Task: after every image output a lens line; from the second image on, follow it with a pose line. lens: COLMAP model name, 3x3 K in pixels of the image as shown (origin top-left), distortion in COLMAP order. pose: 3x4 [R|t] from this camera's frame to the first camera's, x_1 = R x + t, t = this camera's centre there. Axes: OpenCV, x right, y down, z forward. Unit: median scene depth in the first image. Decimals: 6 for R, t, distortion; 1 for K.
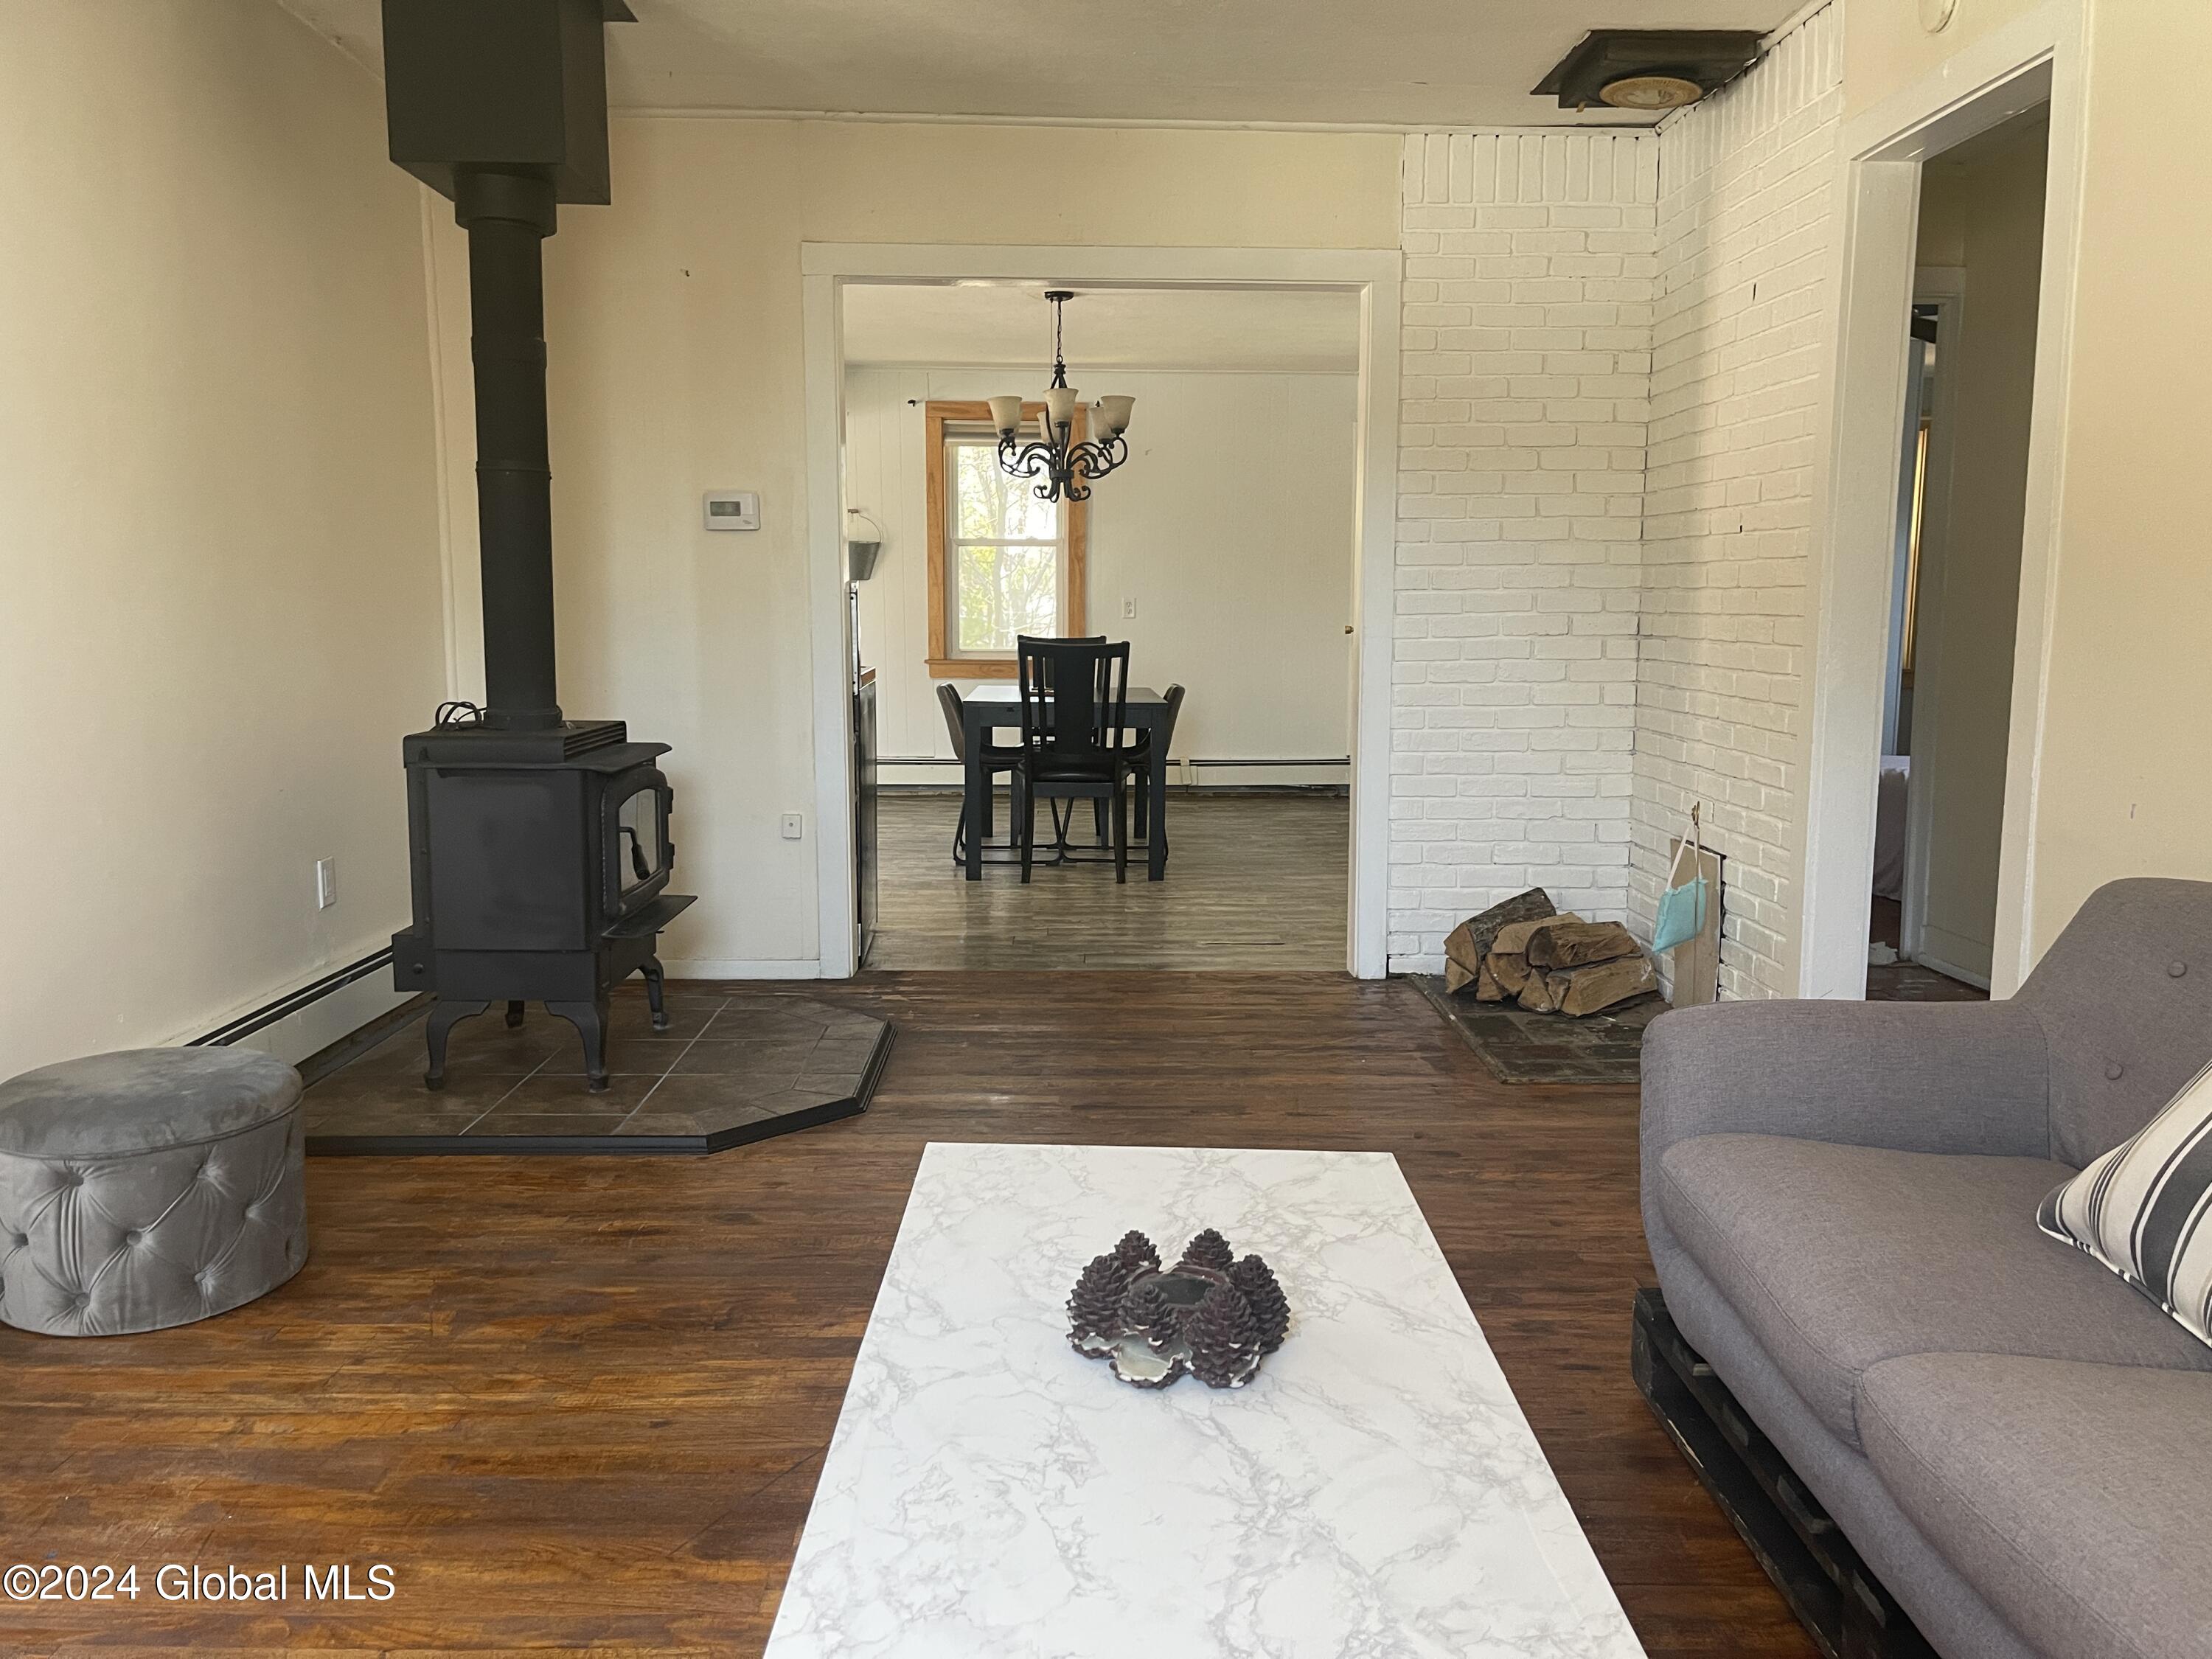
lens RADIAL K [[1667.4, 0, 1088.8], [0, 1667.4, 810.0], [0, 0, 1]] dist [0.079308, -0.104517]
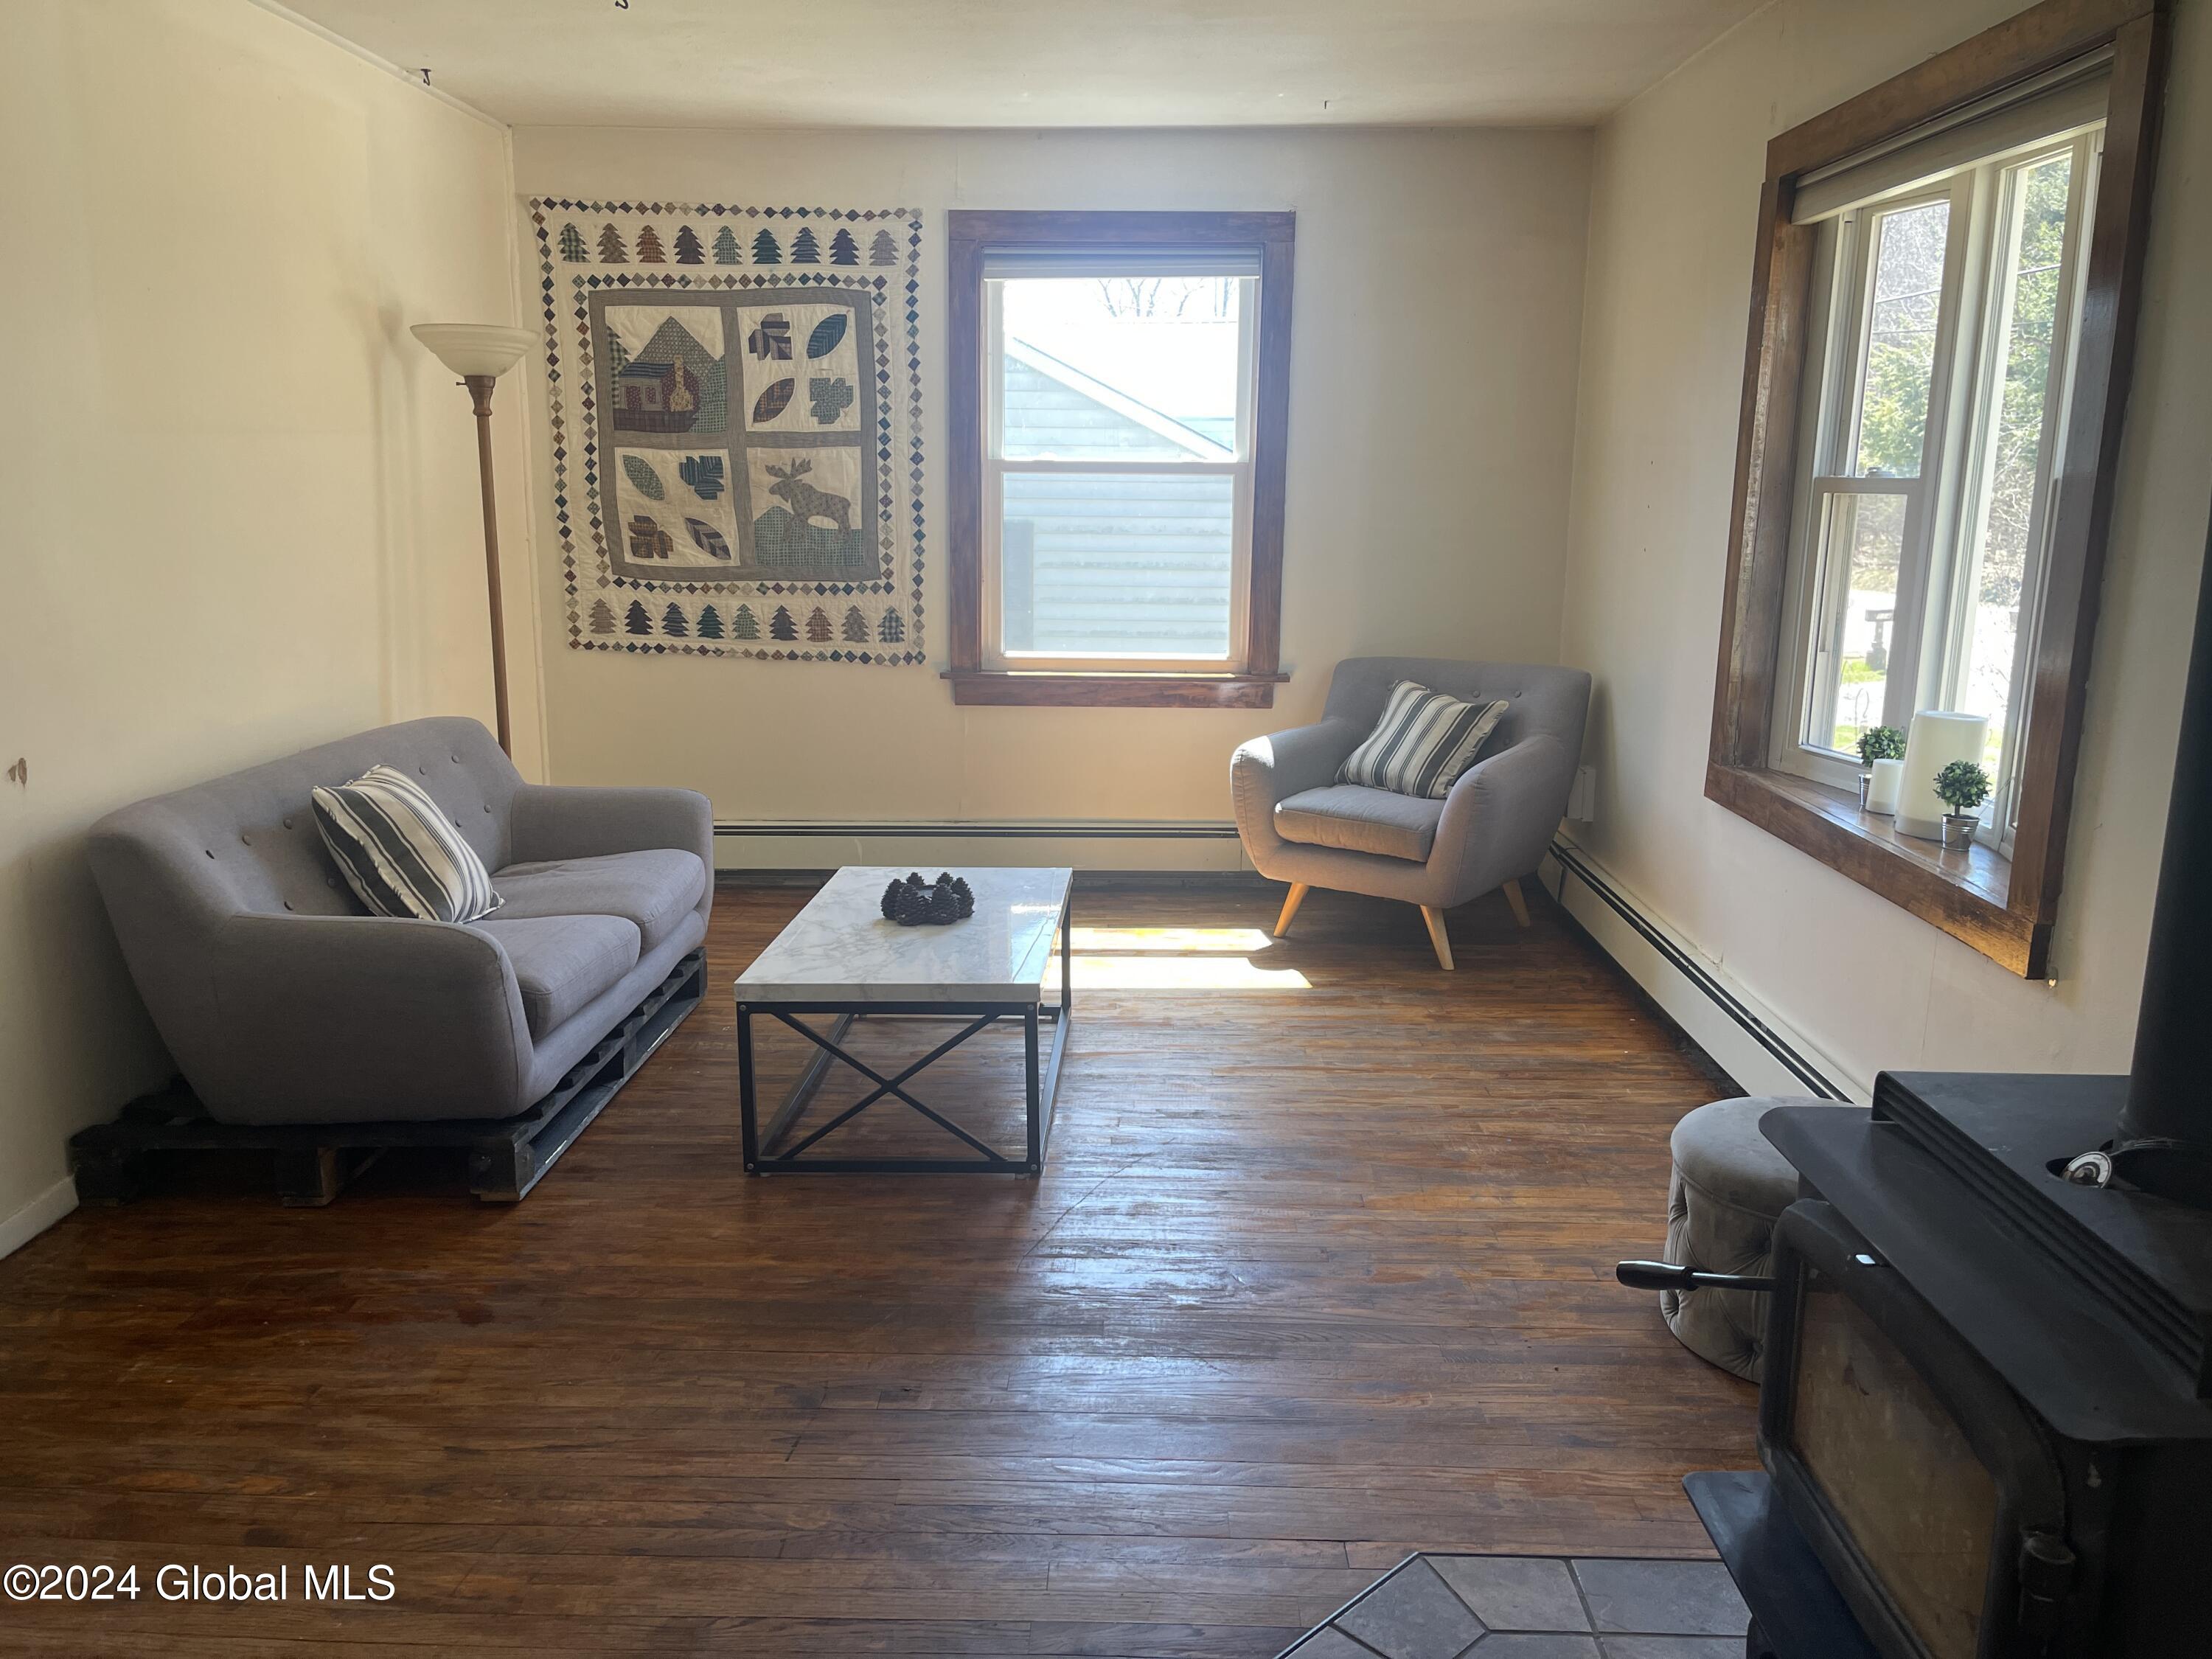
lens RADIAL K [[1651.1, 0, 1106.0], [0, 1651.1, 829.5], [0, 0, 1]] dist [0.079286, -0.129213]
pose [[-0.999505, -0.017999, 0.025796, -0.178016], [-0.008771, 0.947054, 0.320955, -0.382075], [-0.030207, 0.320570, -0.946743, 2.182910]]
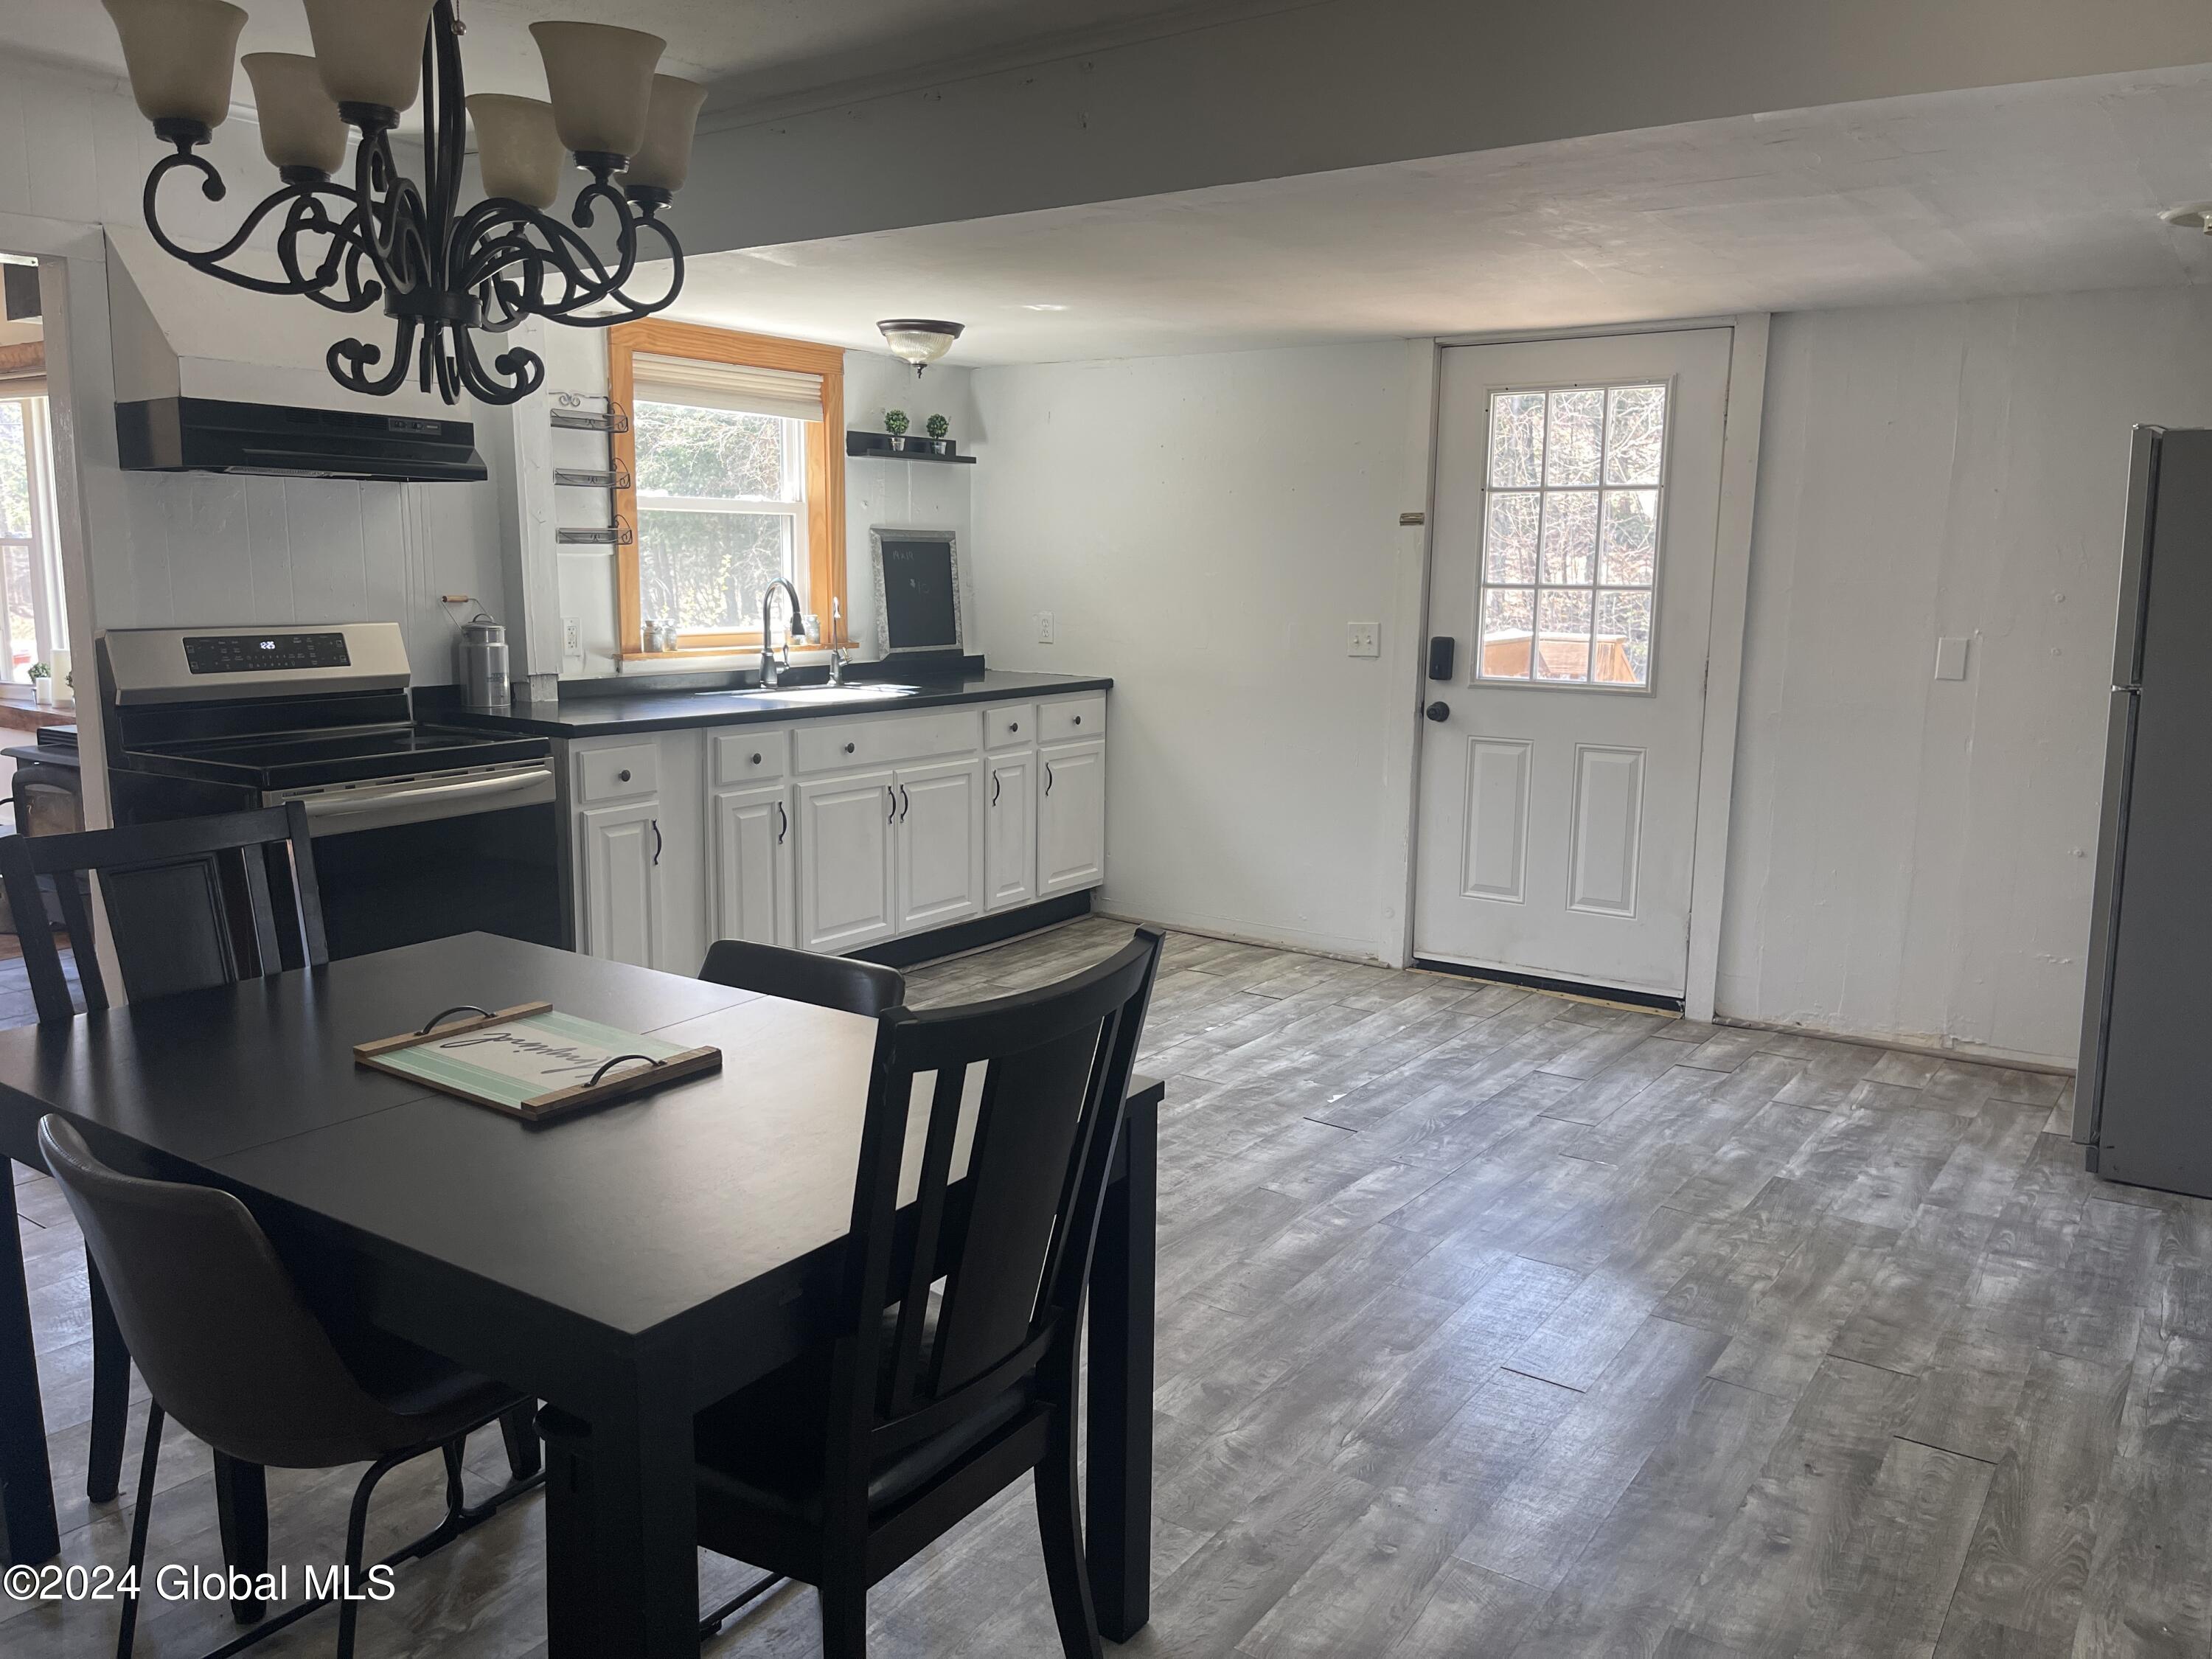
lens RADIAL K [[1667.5, 0, 1091.7], [0, 1667.5, 834.2], [0, 0, 1]] dist [0.083187, -0.104550]
pose [[-0.587801, 0.126871, -0.798996, 0.502063], [-0.107251, 0.966689, 0.232401, -0.598131], [0.801865, 0.222299, -0.554613, 3.935112]]
